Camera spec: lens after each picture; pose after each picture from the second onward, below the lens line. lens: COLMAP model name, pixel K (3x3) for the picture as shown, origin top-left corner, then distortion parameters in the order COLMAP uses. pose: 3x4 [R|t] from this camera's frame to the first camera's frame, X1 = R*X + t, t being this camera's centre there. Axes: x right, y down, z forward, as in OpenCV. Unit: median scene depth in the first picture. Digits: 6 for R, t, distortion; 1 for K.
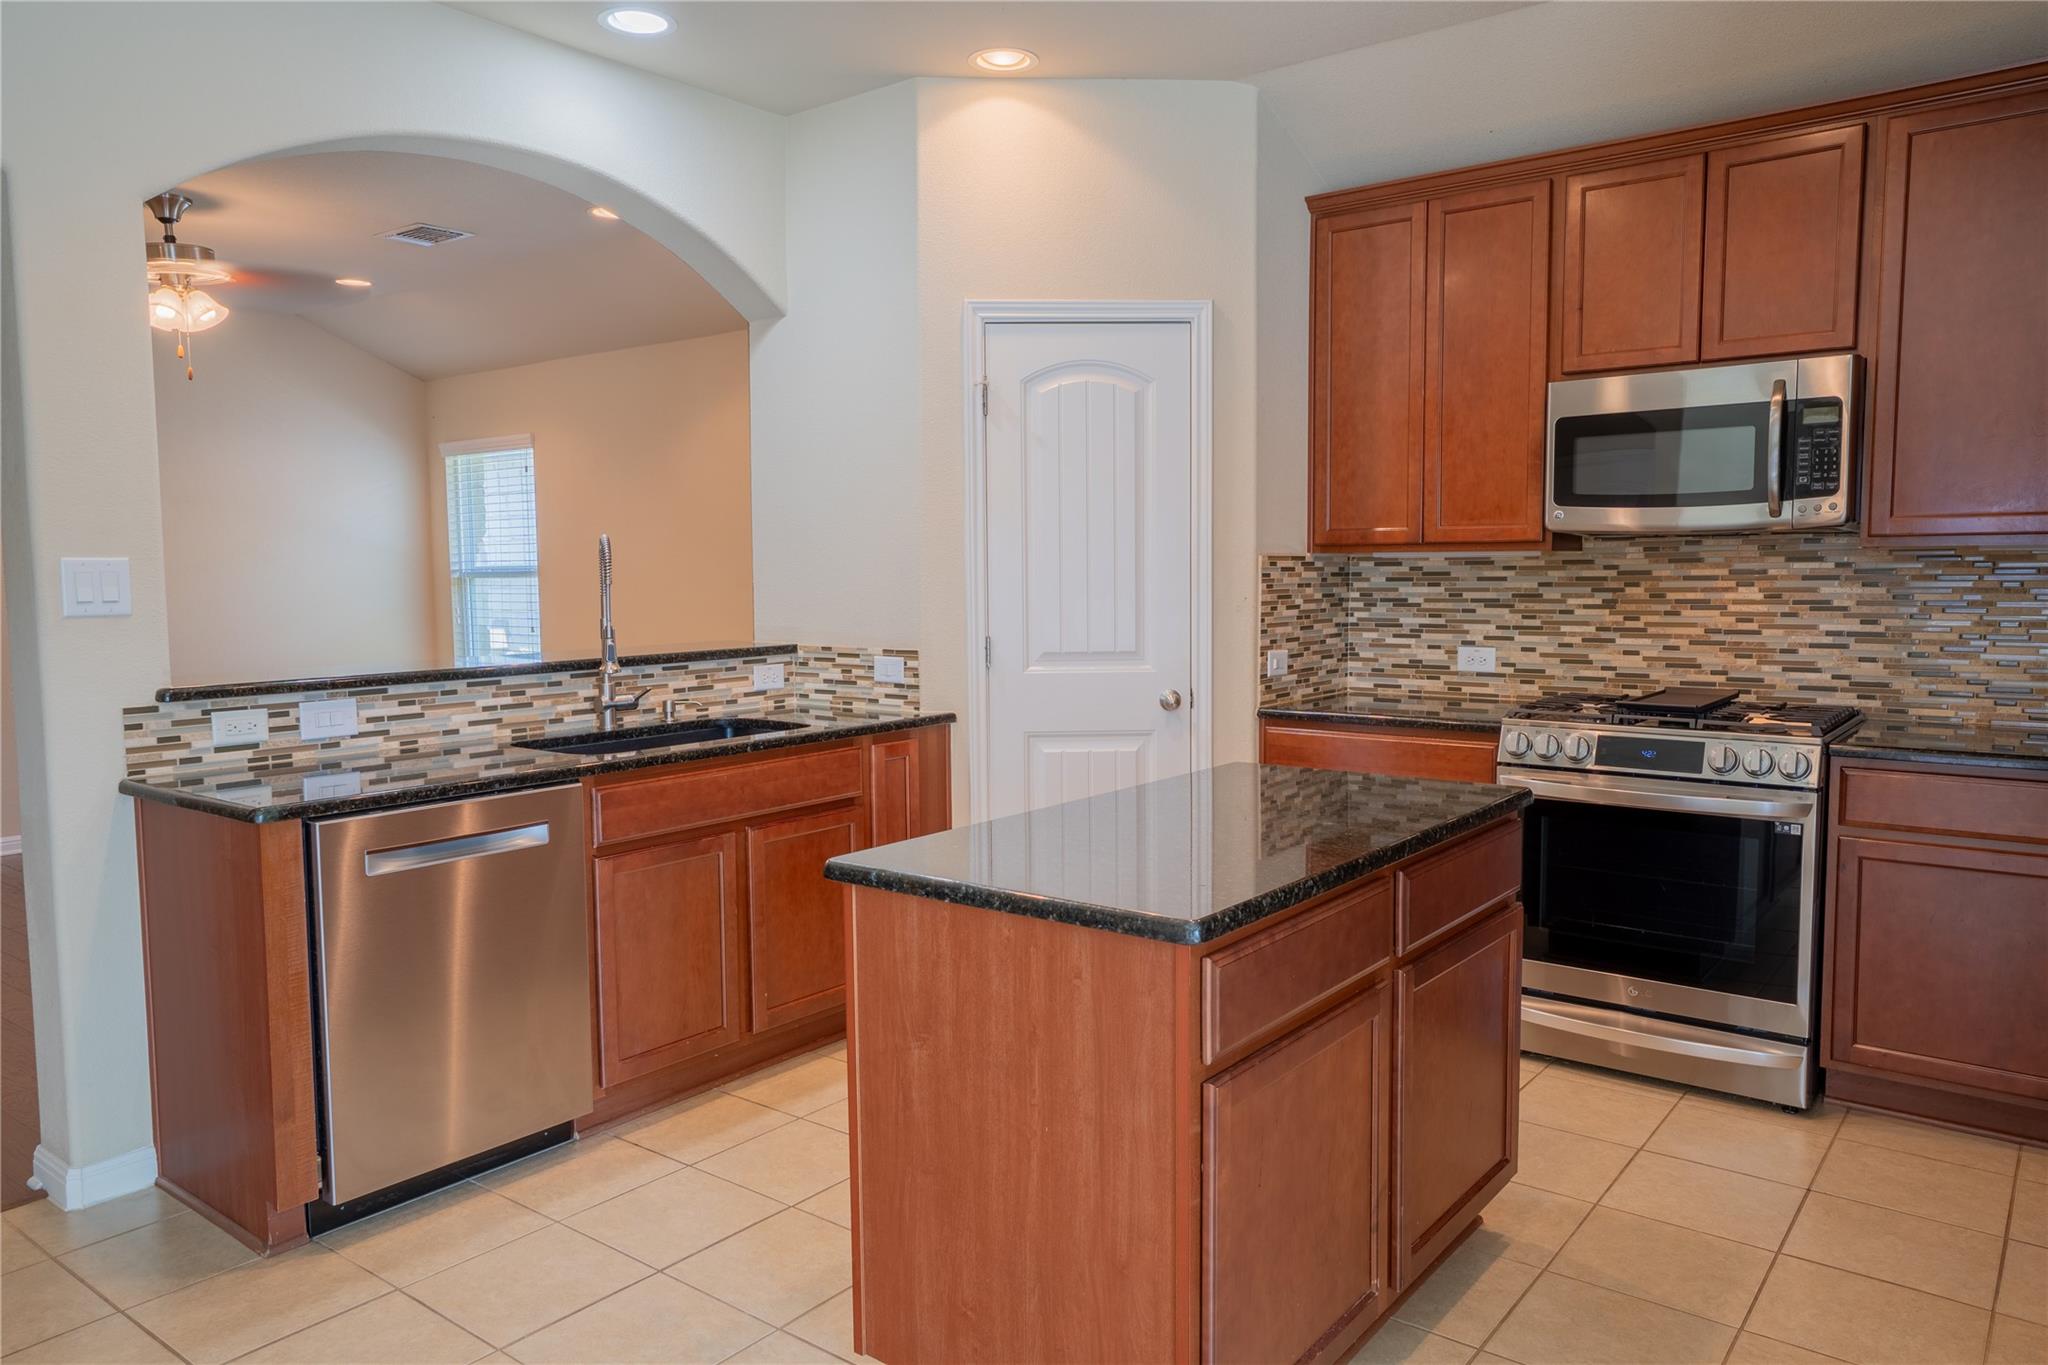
lens RADIAL K [[1383.9, 0, 1024.0], [0, 1383.9, 682.5], [0, 0, 1]] dist [0.040019, 0.001041]
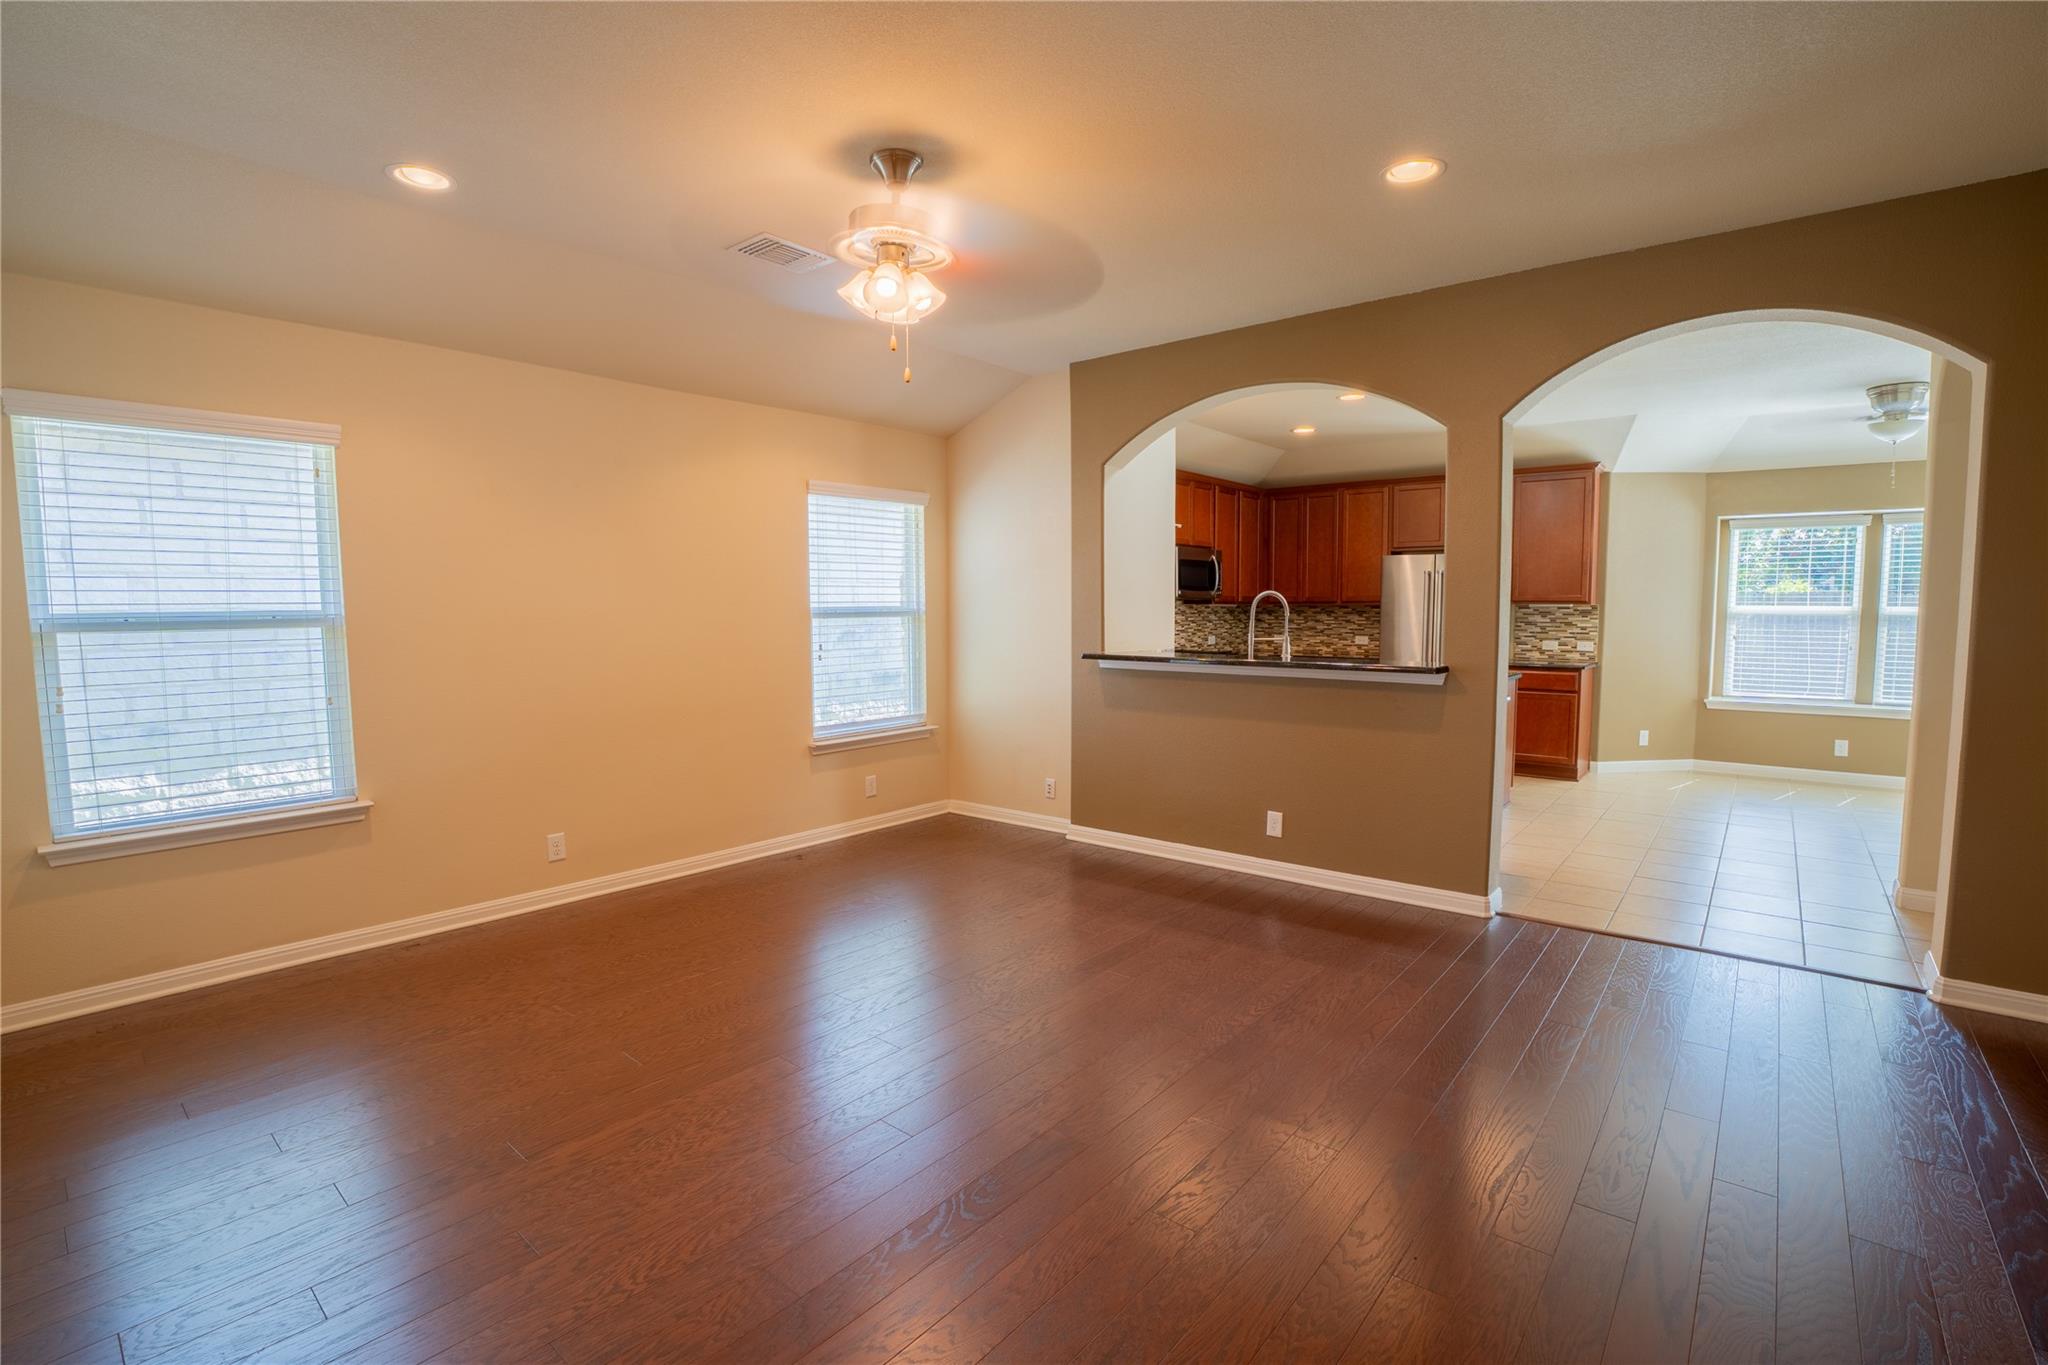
lens RADIAL K [[918.3, 0, 1024.0], [0, 918.3, 682.5], [0, 0, 1]] dist [-0.046610, 0.000664]
pose [[0.035686, -0.071272, 0.996818, -1.595965], [0.091672, 0.993482, 0.067752, -0.092839], [-0.995150, 0.088963, 0.041988, 1.284942]]
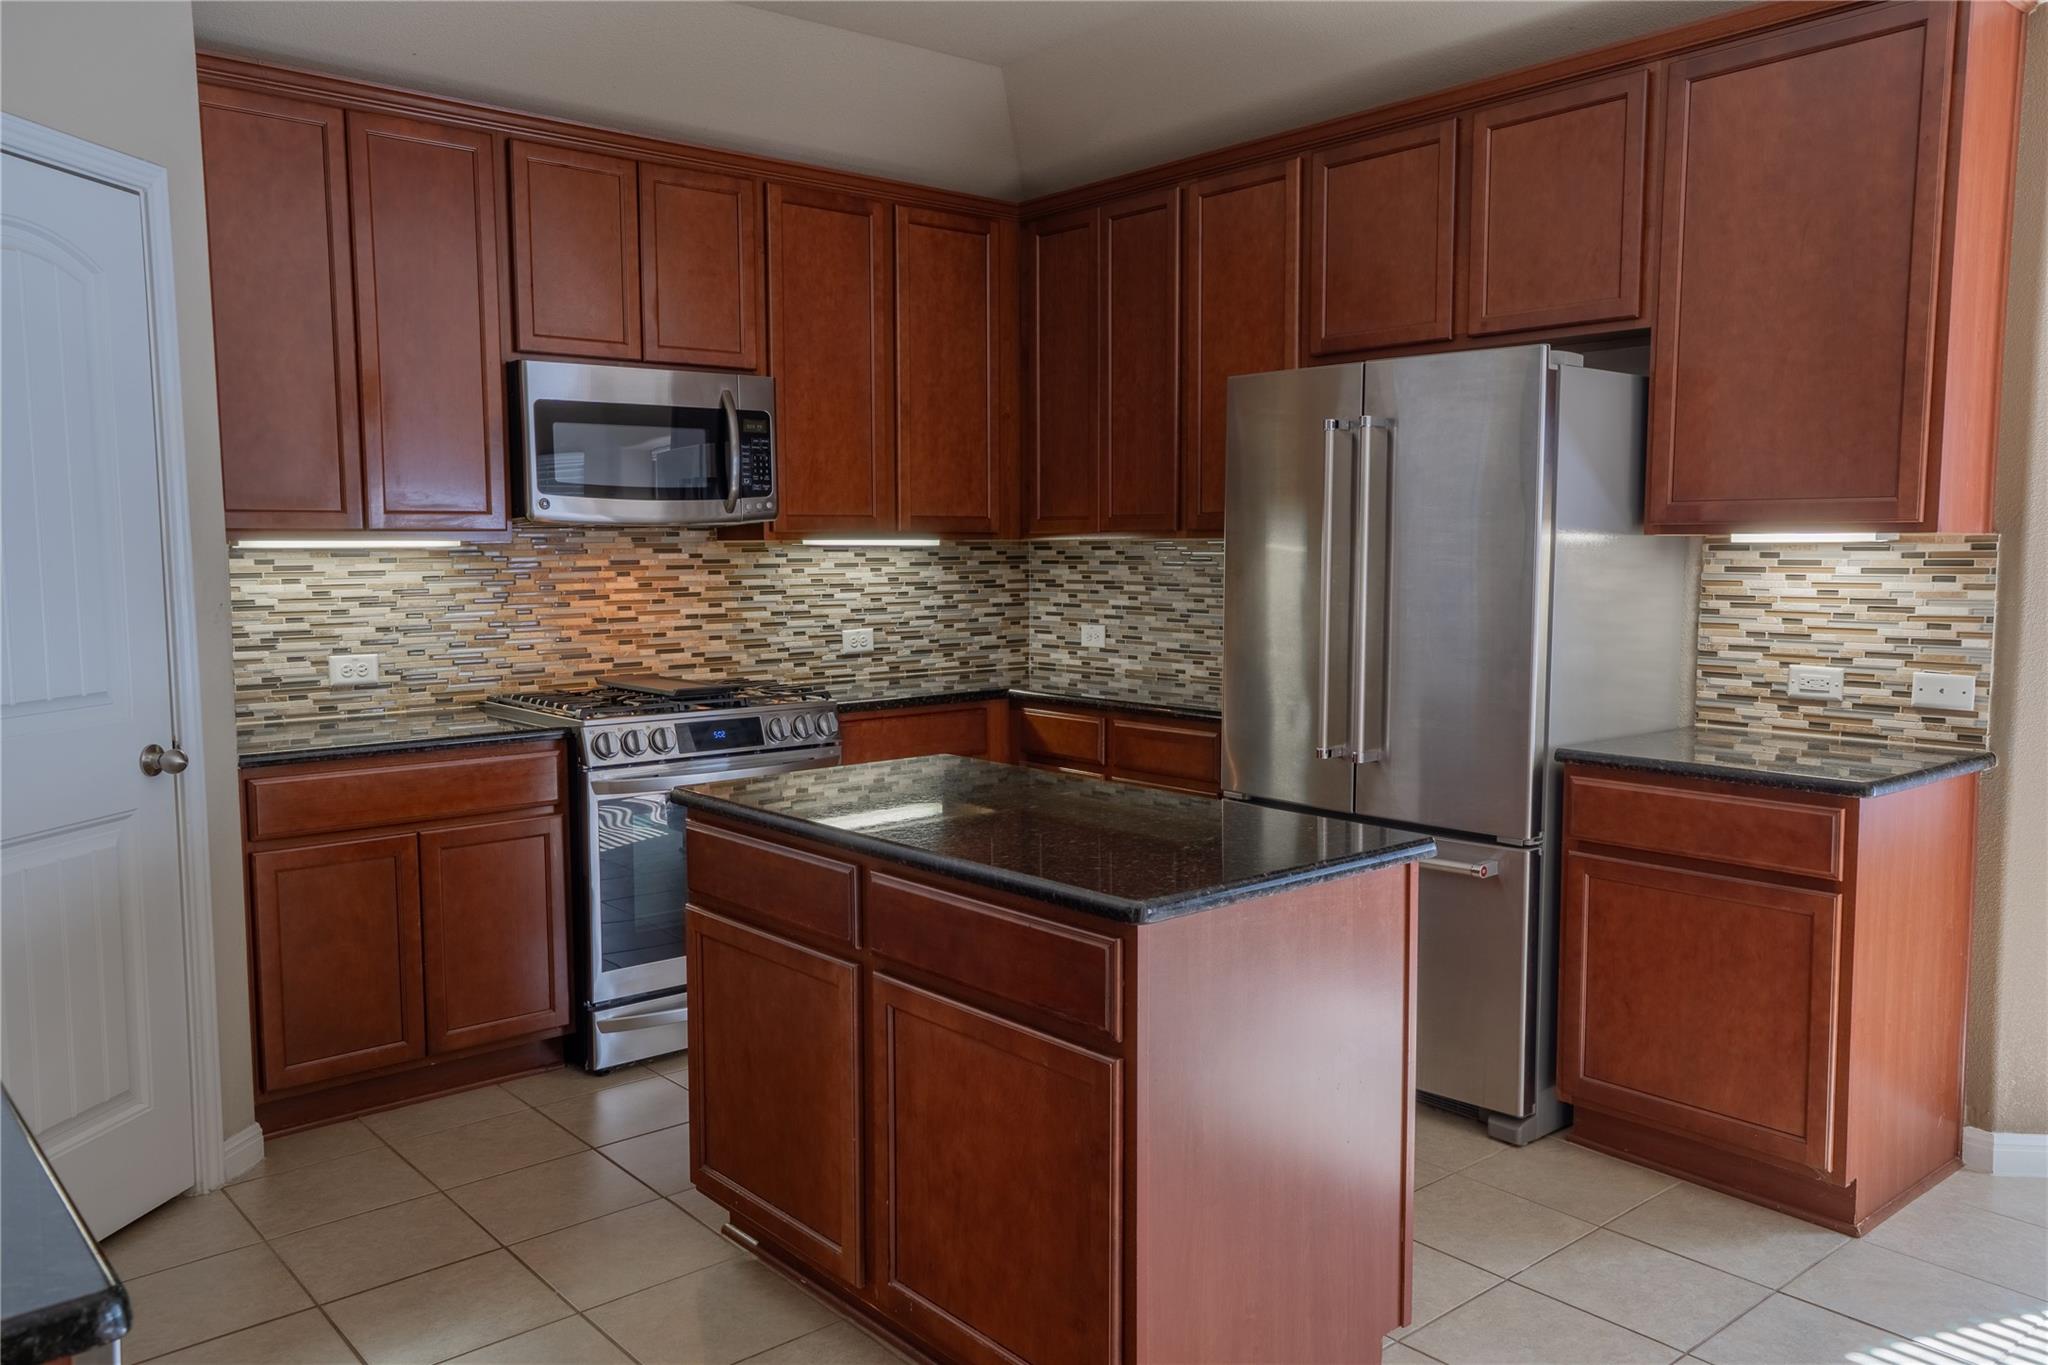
lens RADIAL K [[1546.2, 0, 1023.1], [0, 1546.2, 673.3], [0, 0, 1]] dist [0.028666, 0.003901]
pose [[0.205261, -0.074297, 0.975883, -0.573663], [0.090701, 0.994267, 0.056620, -0.034977], [-0.974495, 0.076891, 0.210823, 0.467735]]
